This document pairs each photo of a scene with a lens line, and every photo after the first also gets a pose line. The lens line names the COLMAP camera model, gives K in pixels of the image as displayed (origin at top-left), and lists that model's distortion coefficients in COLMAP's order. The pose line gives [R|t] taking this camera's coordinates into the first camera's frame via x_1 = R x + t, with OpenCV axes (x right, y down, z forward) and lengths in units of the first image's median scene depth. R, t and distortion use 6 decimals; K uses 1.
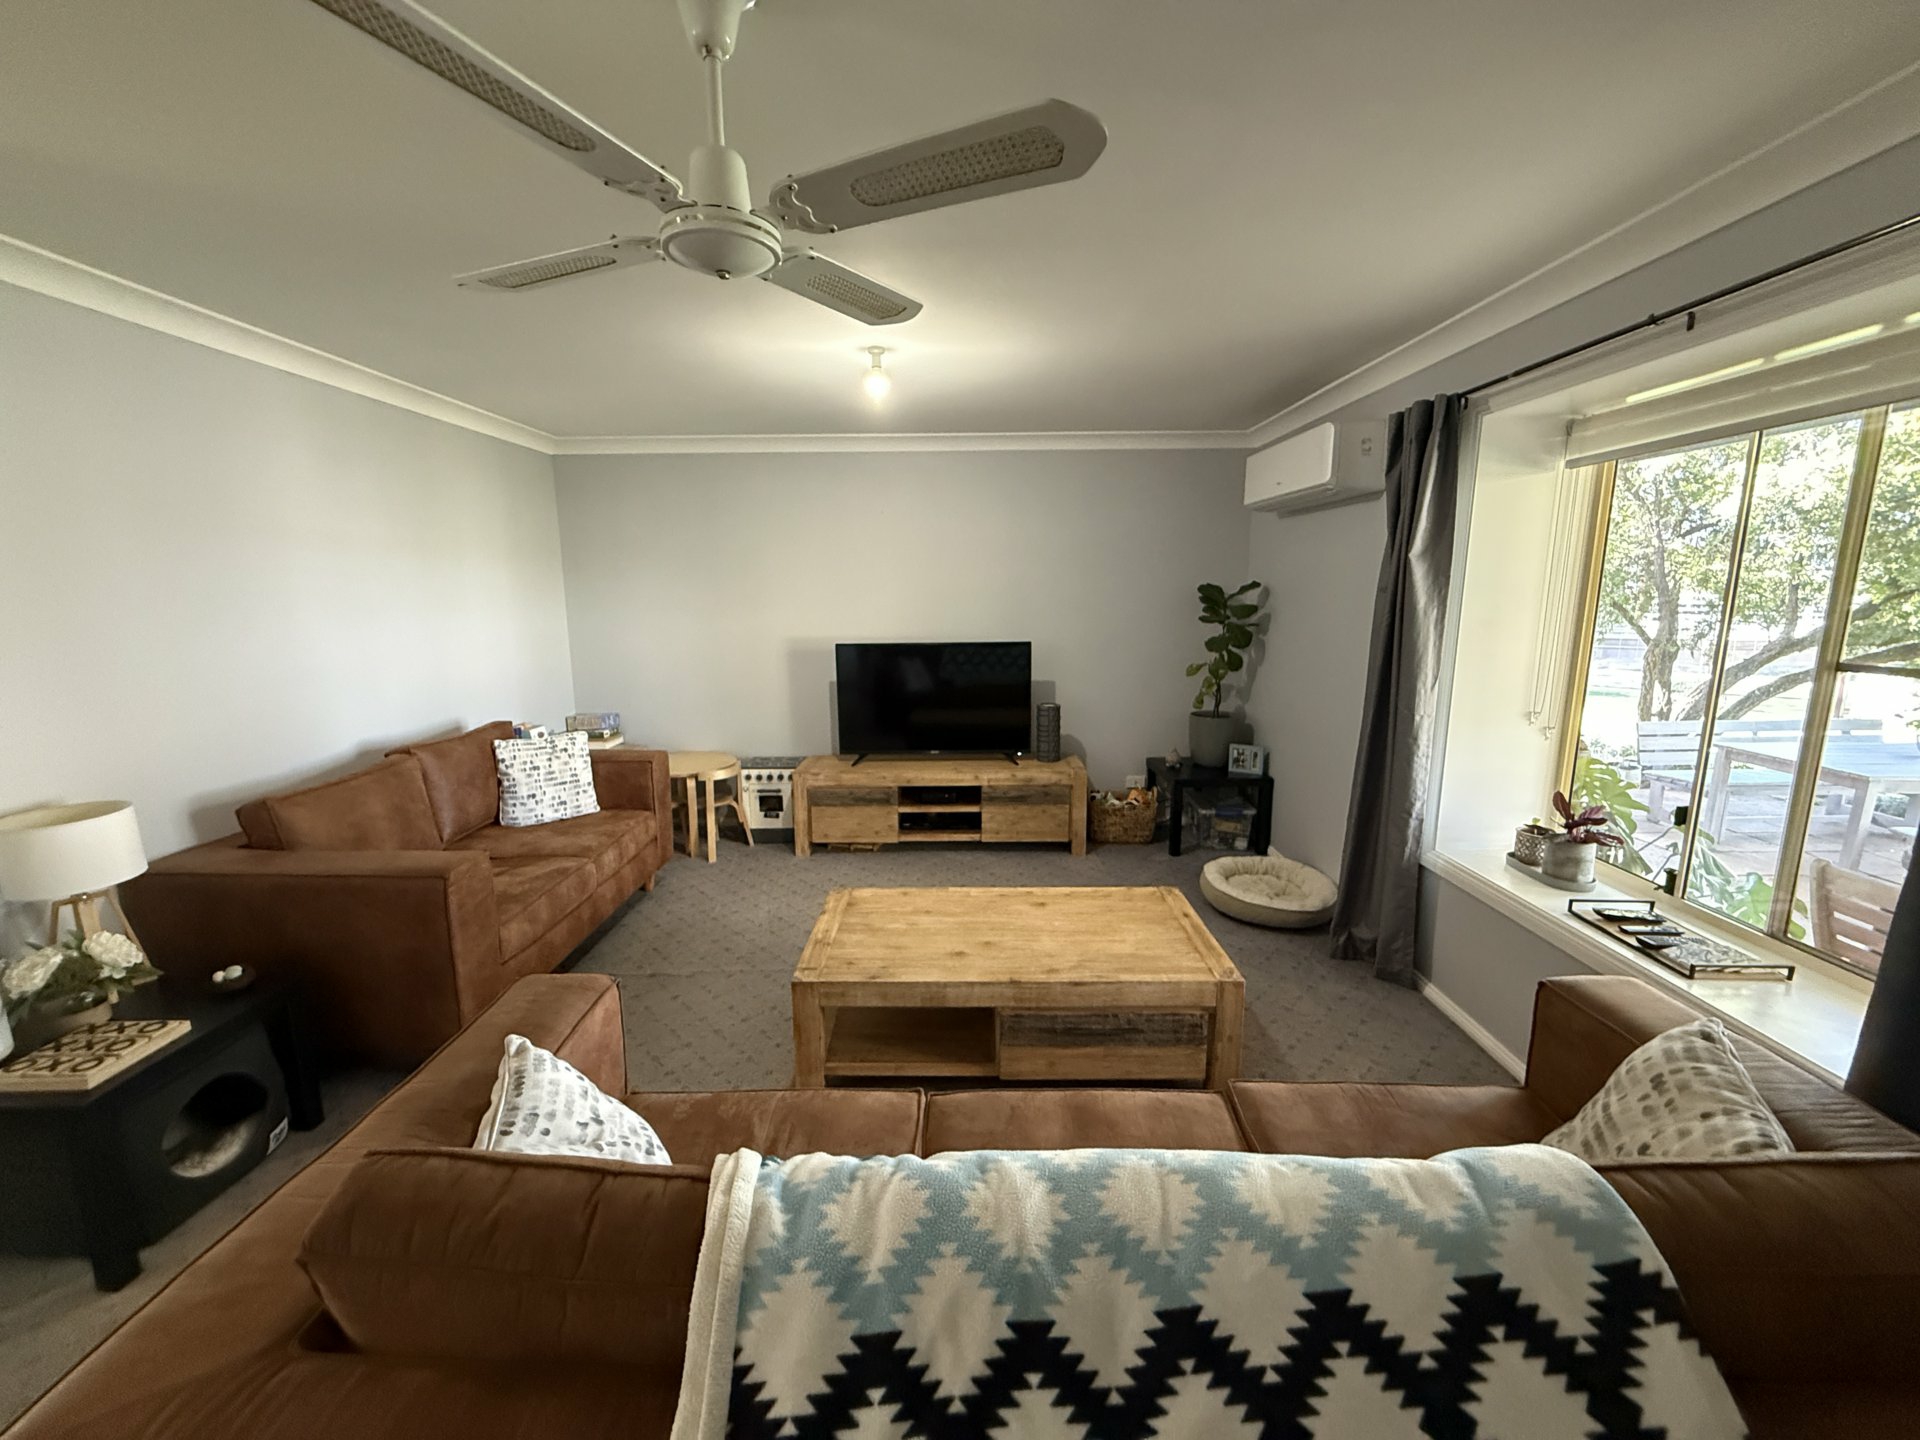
lens RADIAL K [[766.0, 0, 952.0], [0, 766.0, 722.1], [0, 0, 1]] dist [-0.000018, -0.000125]
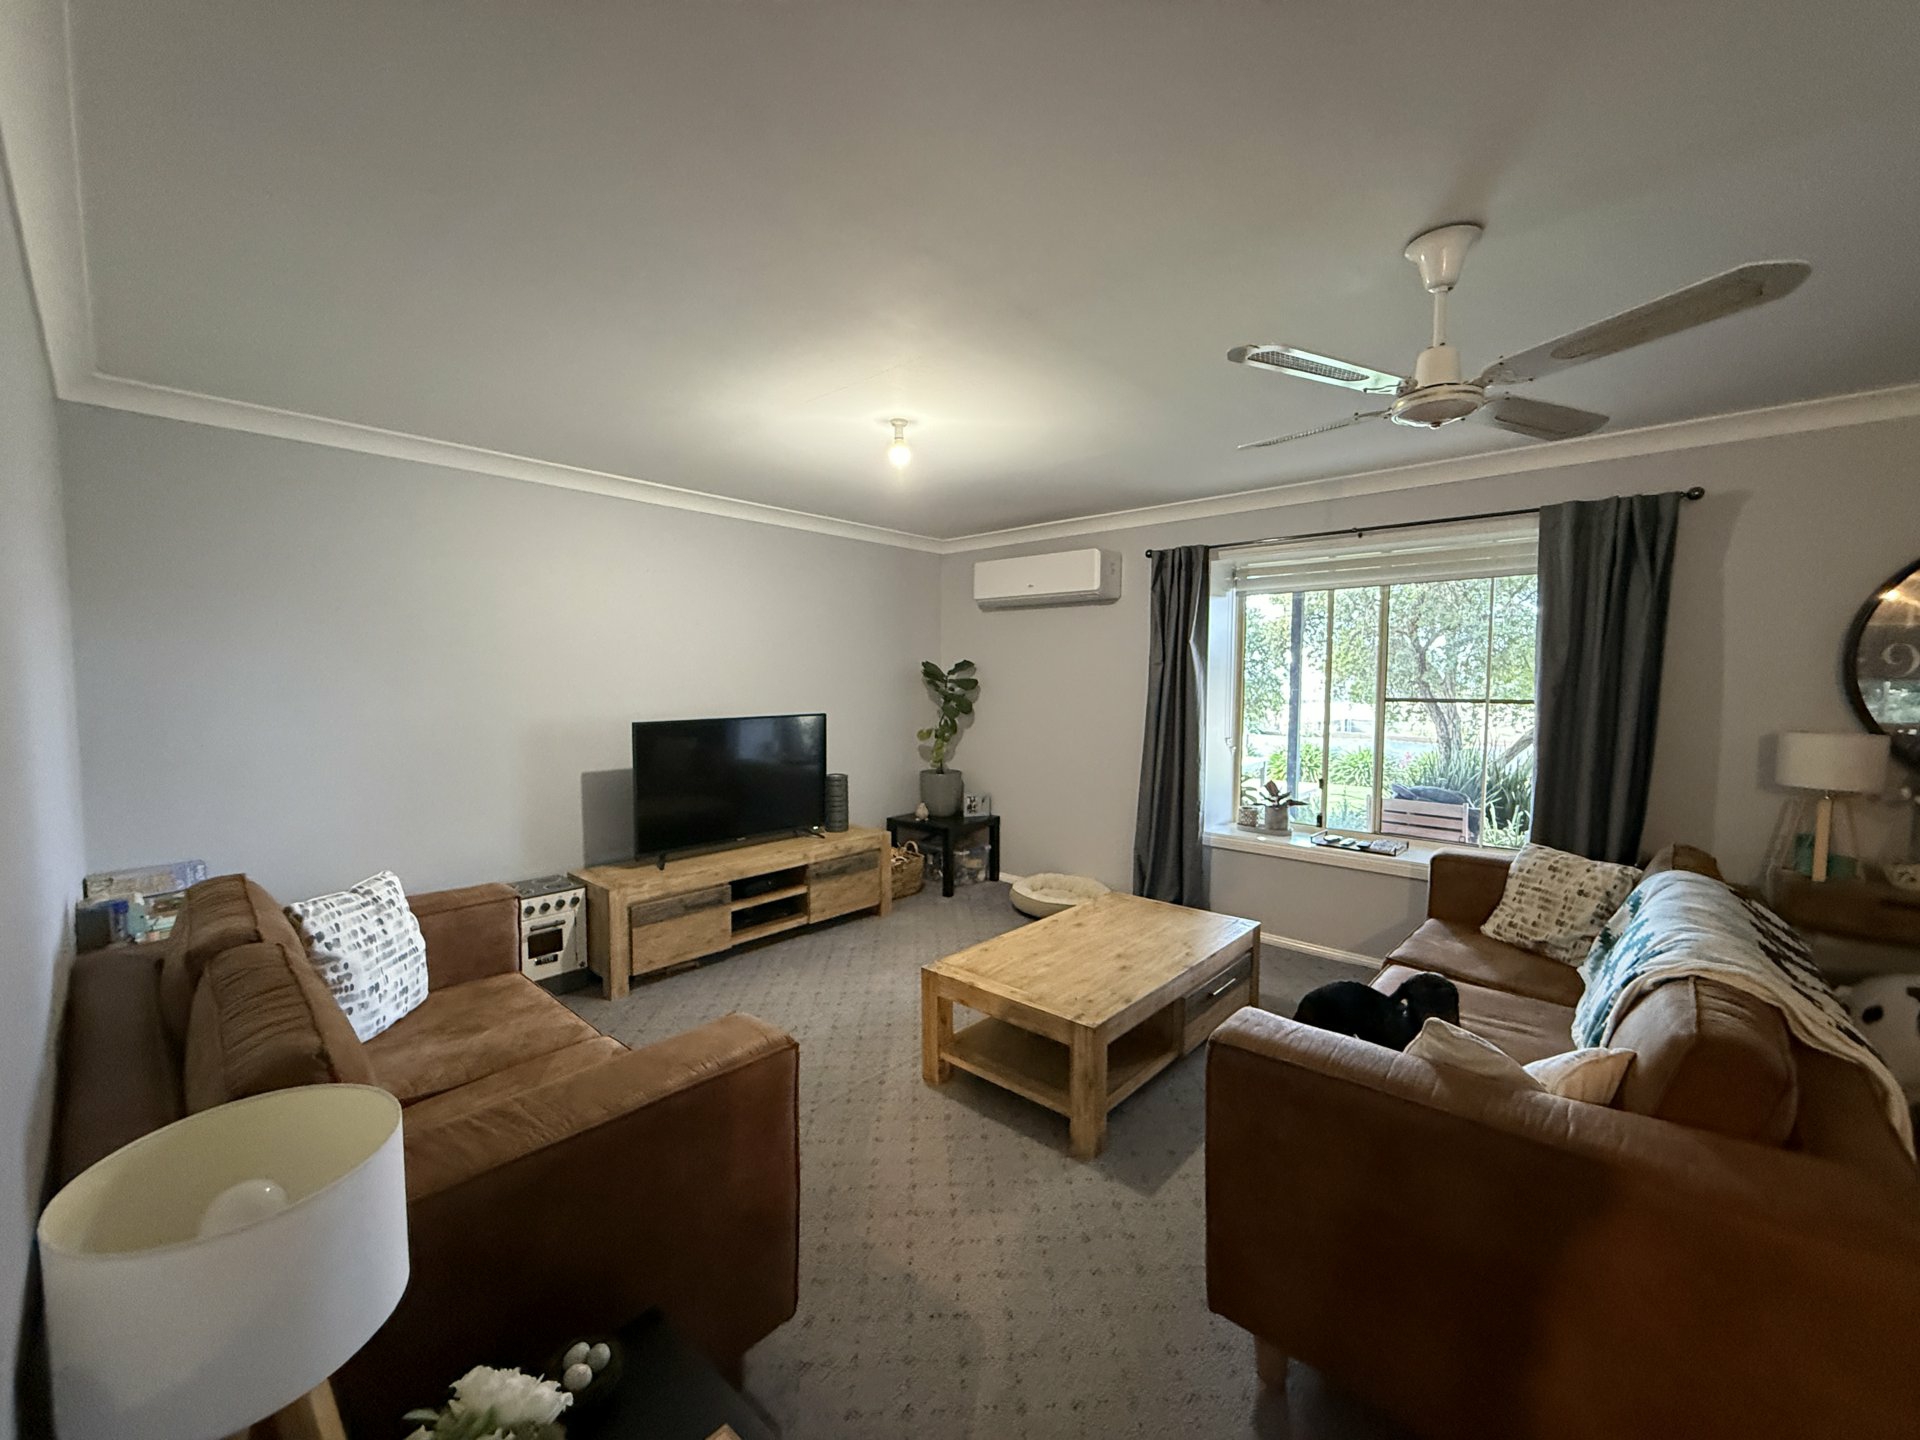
lens RADIAL K [[766.0, 0, 949.4], [0, 766.0, 721.0], [0, 0, 1]] dist [-0.000018, -0.000125]
pose [[0.665588, -0.033962, 0.745546, -0.545834], [0.121760, 0.990521, -0.063581, -0.011133], [-0.736320, 0.133096, 0.663414, 0.211578]]
